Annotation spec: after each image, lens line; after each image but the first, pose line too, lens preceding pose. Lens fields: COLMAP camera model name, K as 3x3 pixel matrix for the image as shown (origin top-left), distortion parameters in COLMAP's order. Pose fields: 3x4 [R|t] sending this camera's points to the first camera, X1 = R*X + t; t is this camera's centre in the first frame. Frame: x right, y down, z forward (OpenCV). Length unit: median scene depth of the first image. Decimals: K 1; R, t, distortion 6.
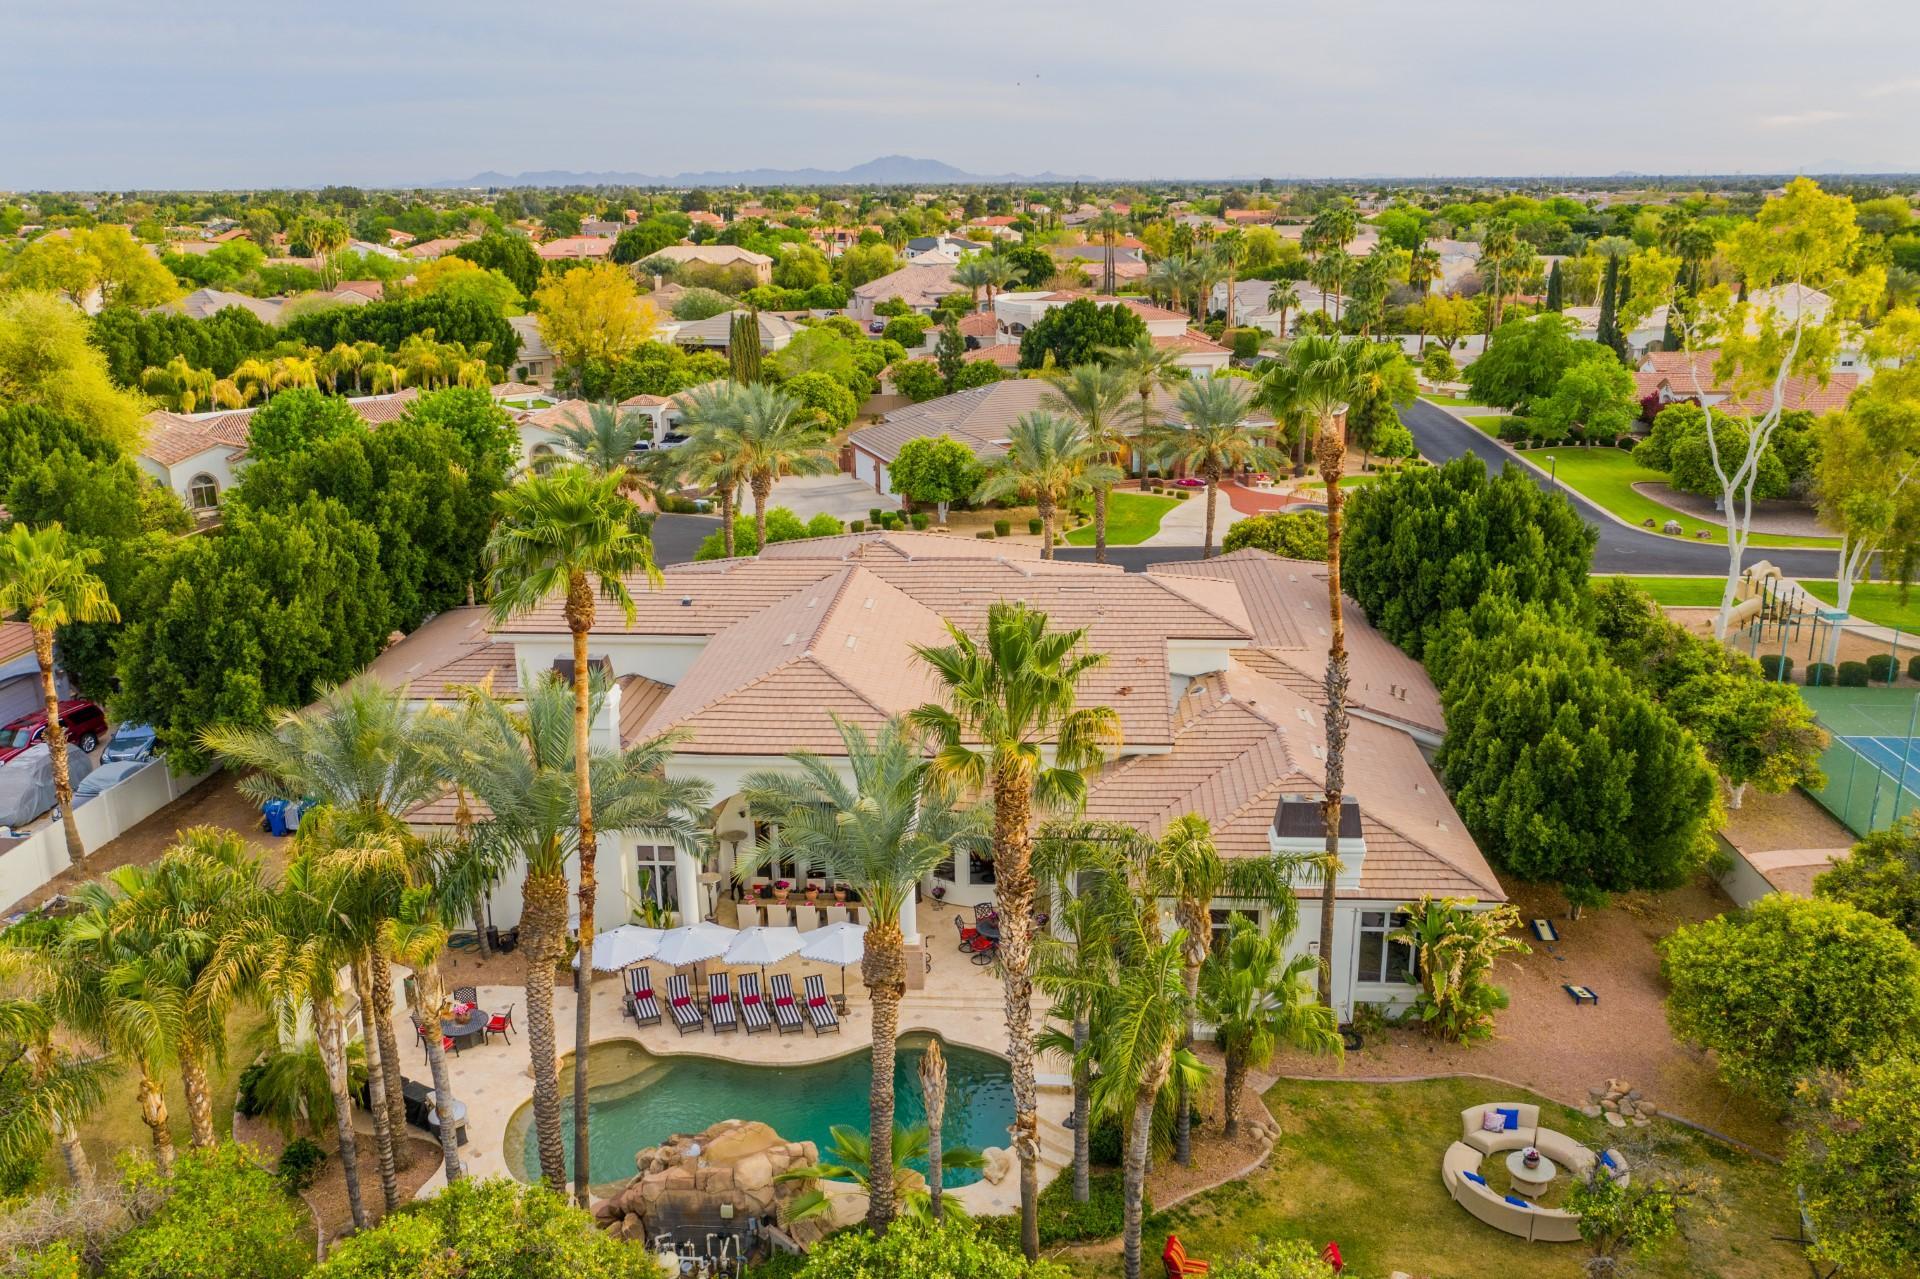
lens RADIAL K [[1524.2, 0, 965.9], [0, 1524.2, 642.3], [0, 0, 1]] dist [-0.008325, 0.020844]
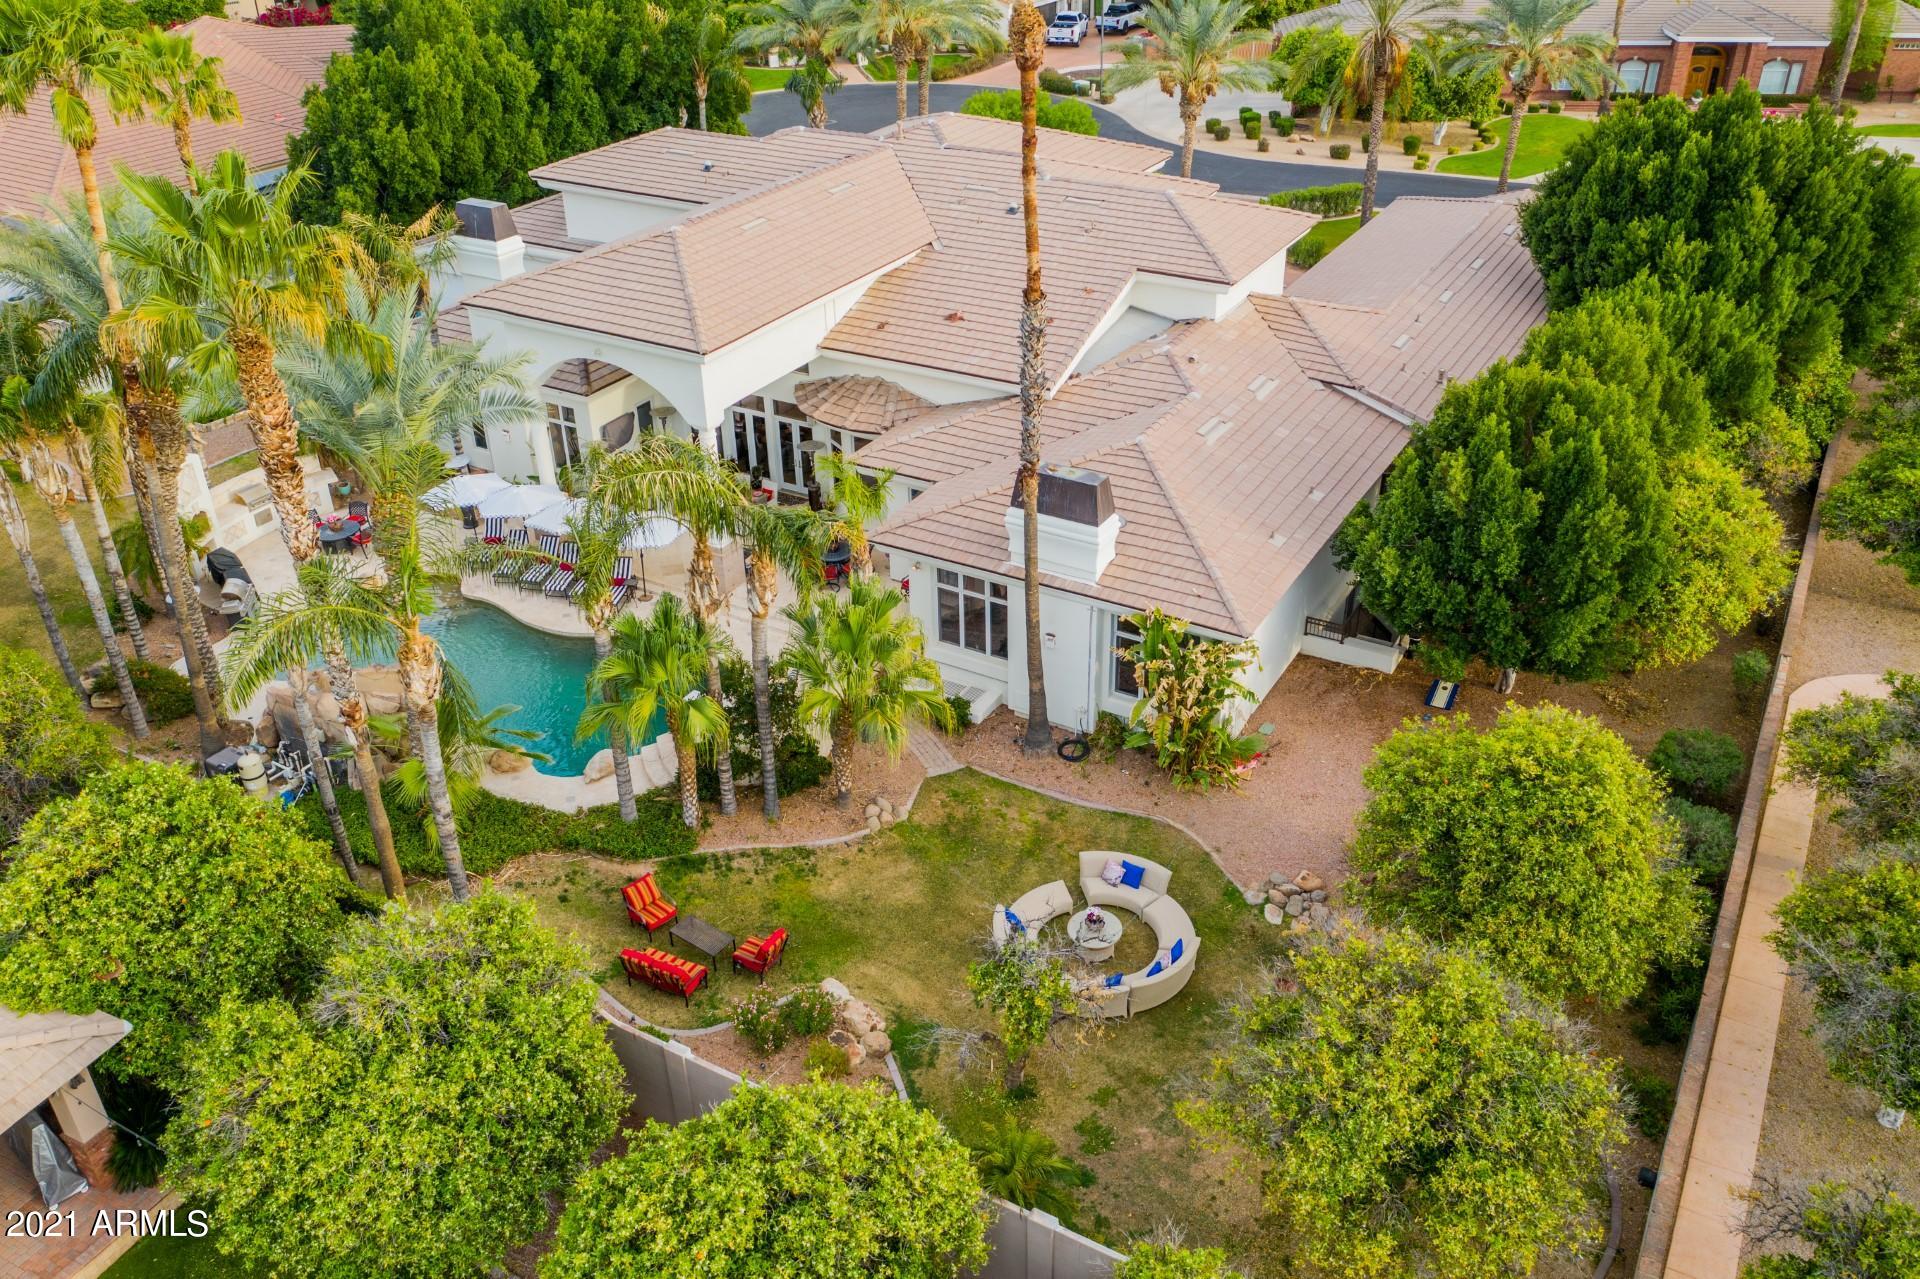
lens RADIAL K [[1524.2, 0, 962.9], [0, 1524.2, 630.4], [0, 0, 1]] dist [-0.008325, 0.020844]
pose [[0.895994, 0.224562, -0.383102, 0.459403], [-0.125352, 0.955529, 0.266929, -0.027851], [0.426008, -0.191144, 0.884297, 0.186211]]
